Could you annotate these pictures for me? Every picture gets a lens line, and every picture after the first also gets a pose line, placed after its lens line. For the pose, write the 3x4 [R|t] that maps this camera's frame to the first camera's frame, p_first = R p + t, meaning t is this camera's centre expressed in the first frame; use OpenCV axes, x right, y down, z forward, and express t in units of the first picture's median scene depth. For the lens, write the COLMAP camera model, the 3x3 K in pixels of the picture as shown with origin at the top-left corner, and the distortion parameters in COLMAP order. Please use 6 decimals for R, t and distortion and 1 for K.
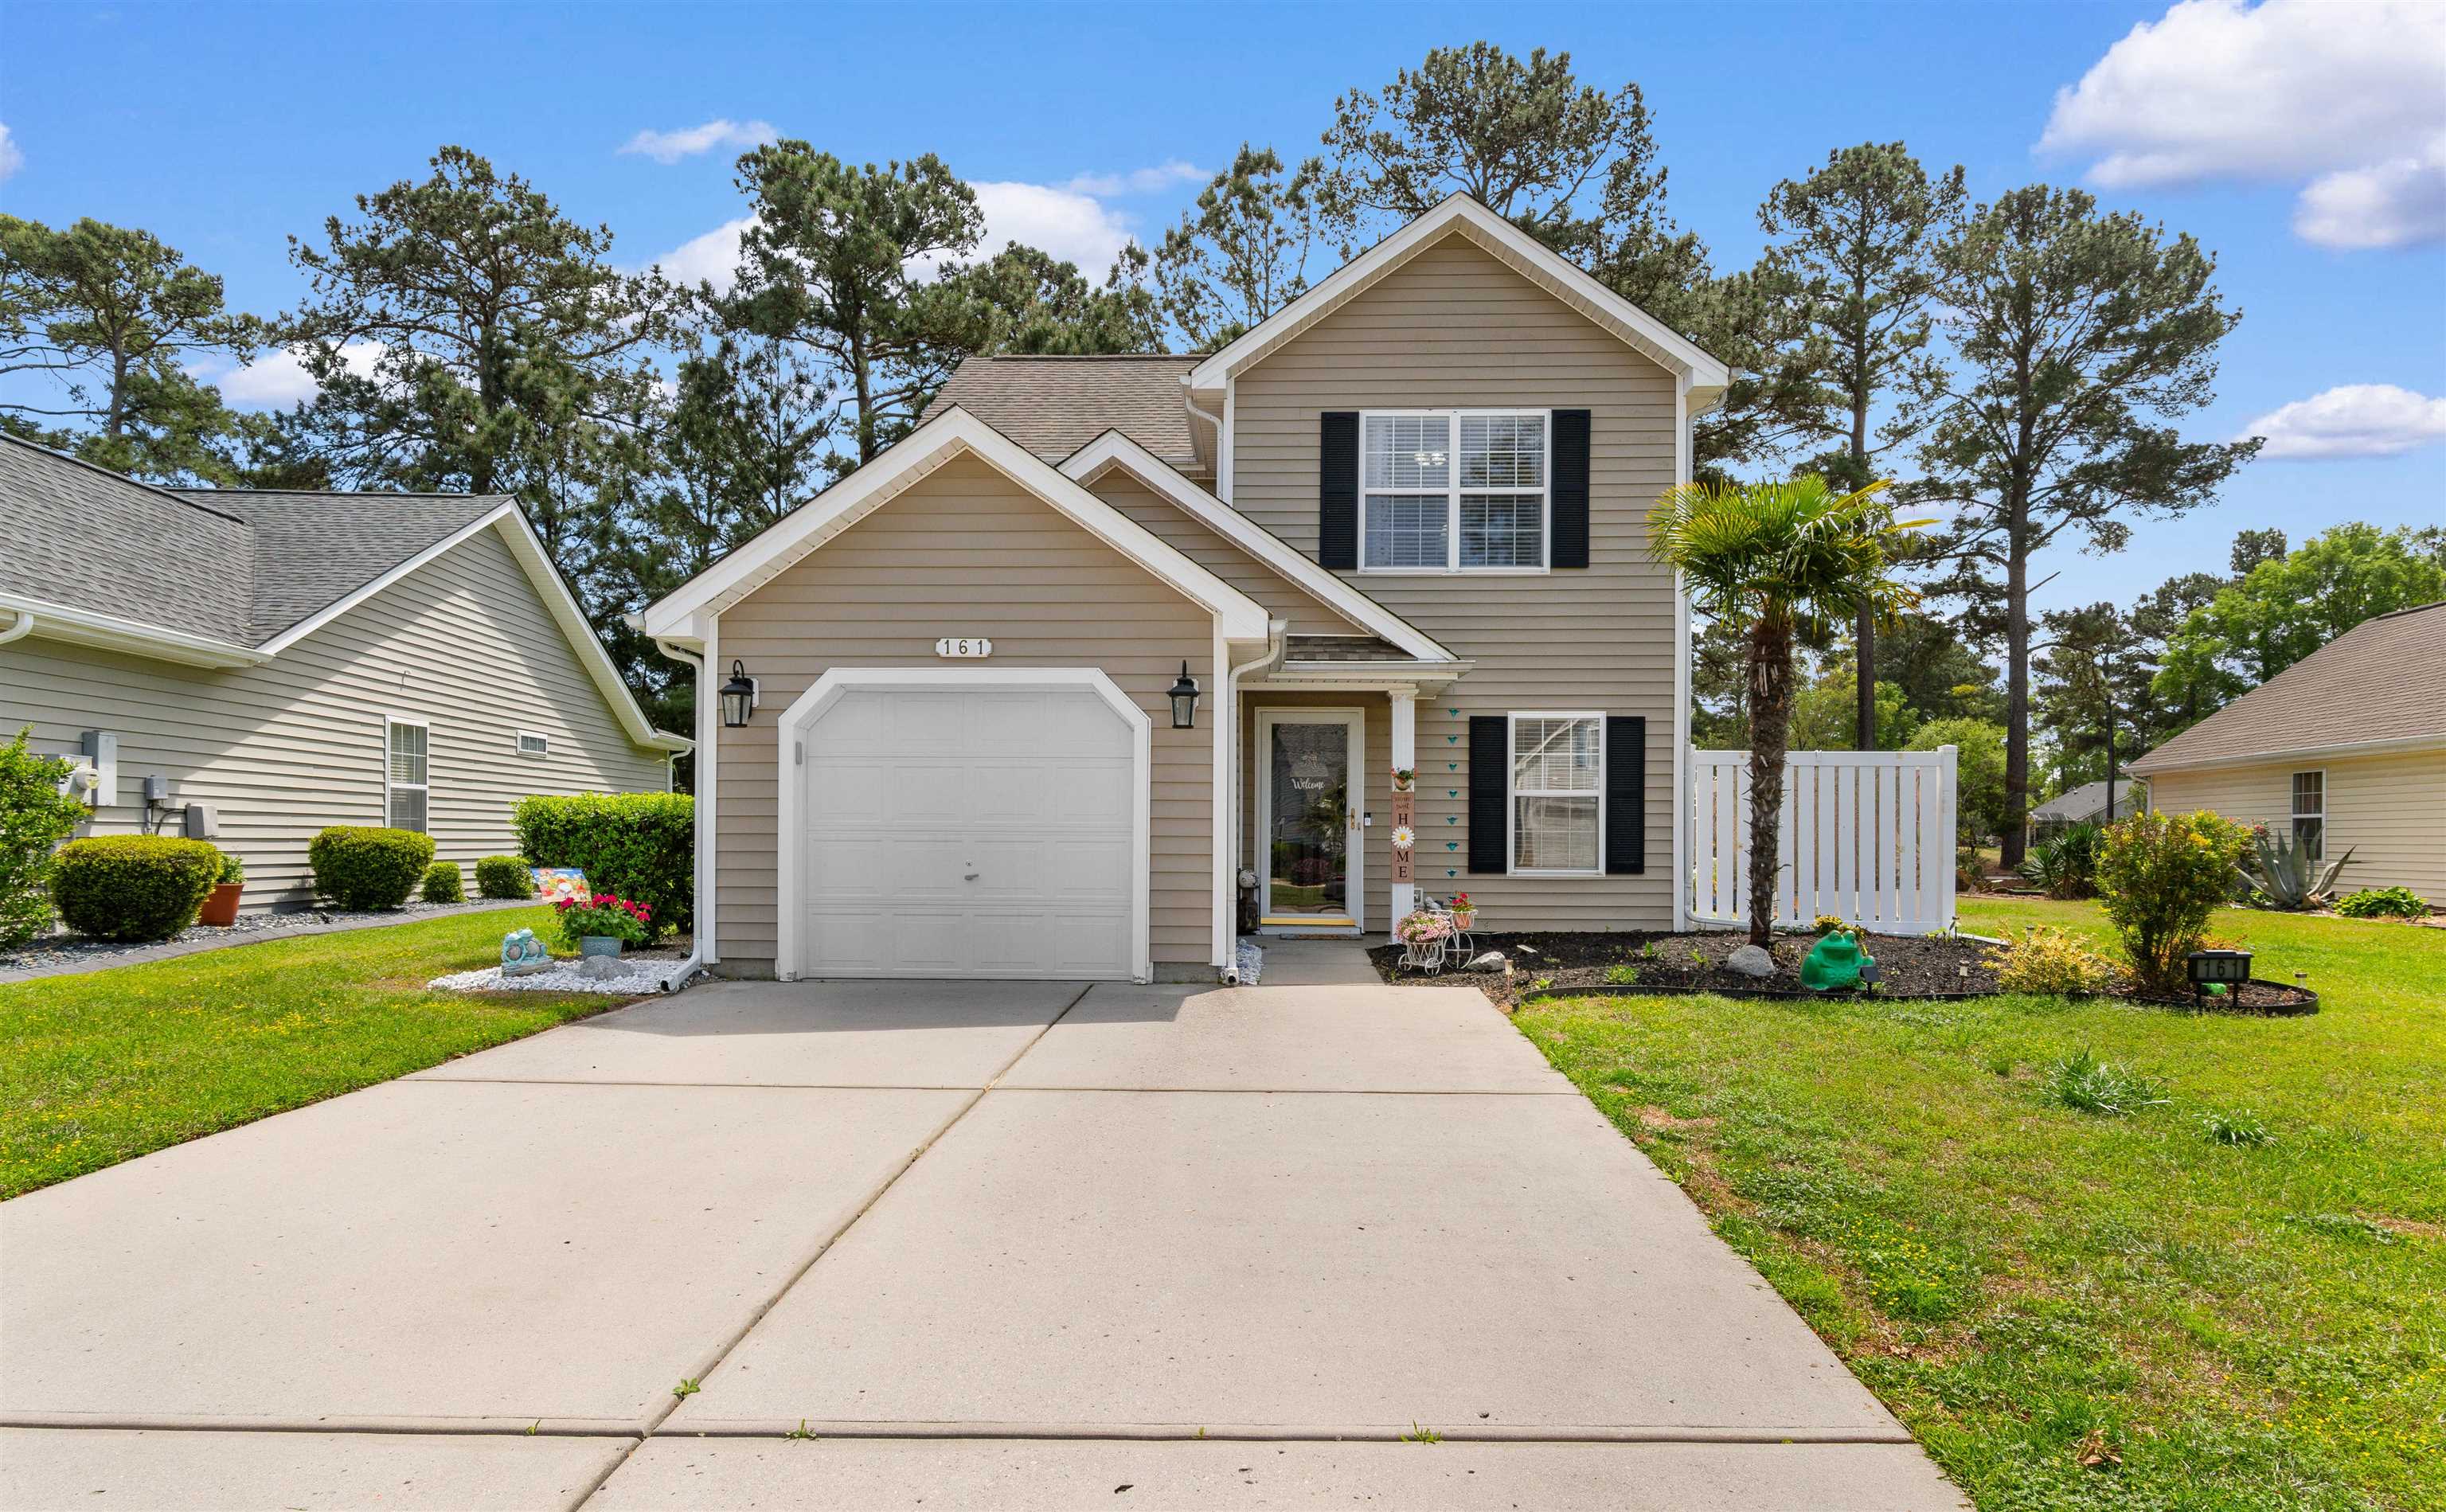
lens RADIAL K [[1388.8, 0, 1218.7], [0, 1388.8, 841.5], [0, 0, 1]] dist [0.007222, 0.001990]
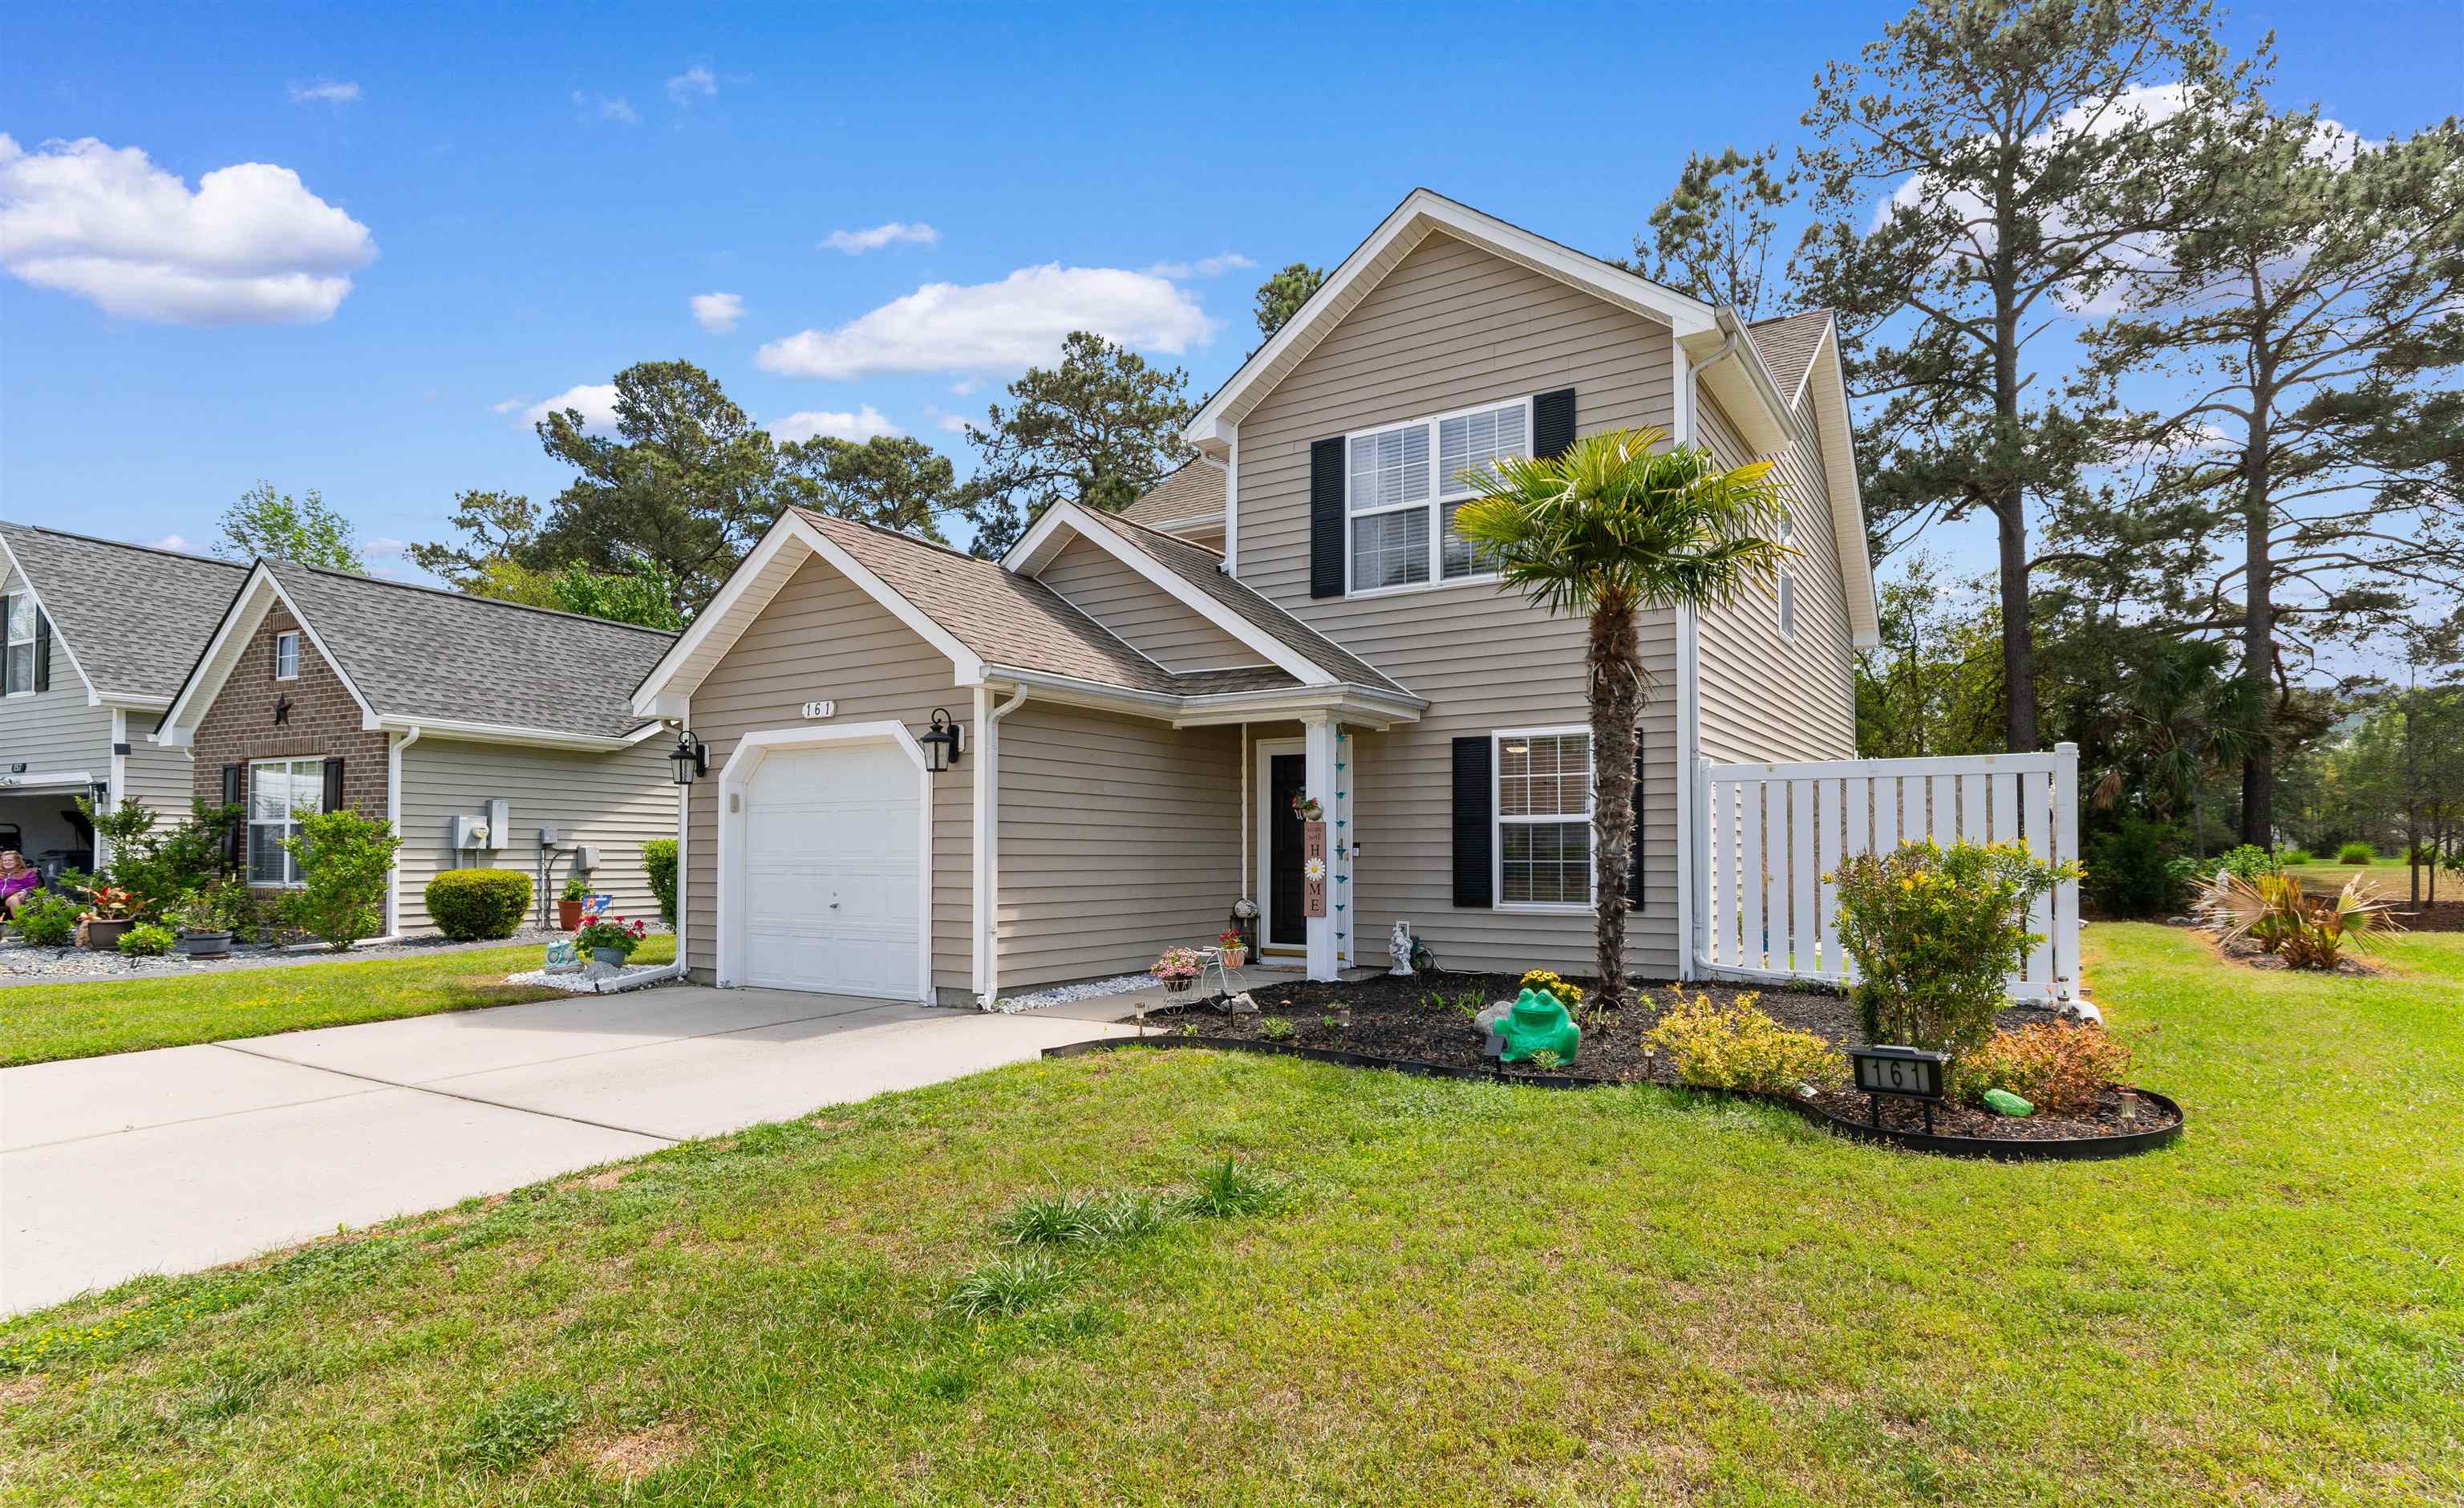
lens RADIAL K [[1264.3, 0, 1233.7], [0, 1264.3, 825.7], [0, 0, 1]] dist [0.010960, -0.008913]
pose [[0.857614, -0.017289, -0.514003, 0.490785], [0.002859, 0.999580, -0.028852, -0.007431], [0.514286, 0.023274, 0.857303, 0.198941]]
